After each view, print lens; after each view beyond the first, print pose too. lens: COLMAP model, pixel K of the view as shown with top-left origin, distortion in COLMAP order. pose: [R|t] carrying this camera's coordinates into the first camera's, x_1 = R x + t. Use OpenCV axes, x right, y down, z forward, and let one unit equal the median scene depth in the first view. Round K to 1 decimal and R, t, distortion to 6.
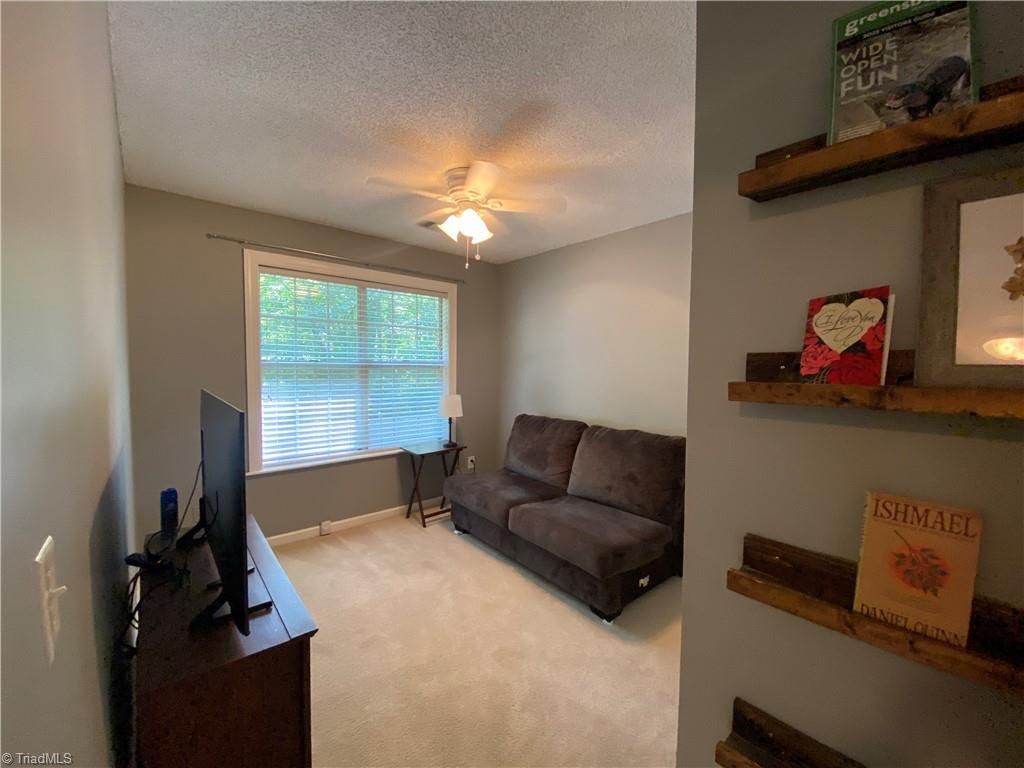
lens RADIAL K [[411.5, 0, 509.6], [0, 411.5, 384.9], [0, 0, 1]] dist [0.043006, -0.037203]
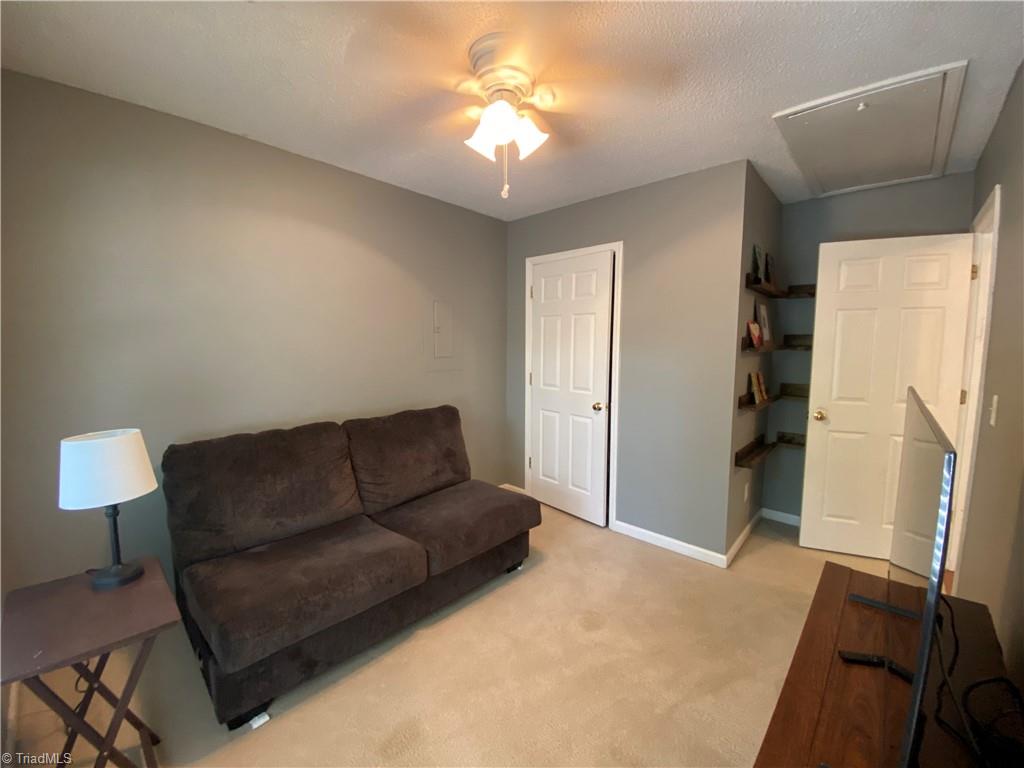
lens RADIAL K [[411.5, 0, 509.6], [0, 411.5, 384.9], [0, 0, 1]] dist [0.043006, -0.037203]
pose [[-0.121775, -0.114797, 0.985897, -0.795398], [0.045740, 0.991585, 0.121109, -0.064948], [-0.991503, 0.059843, -0.115500, 1.082857]]
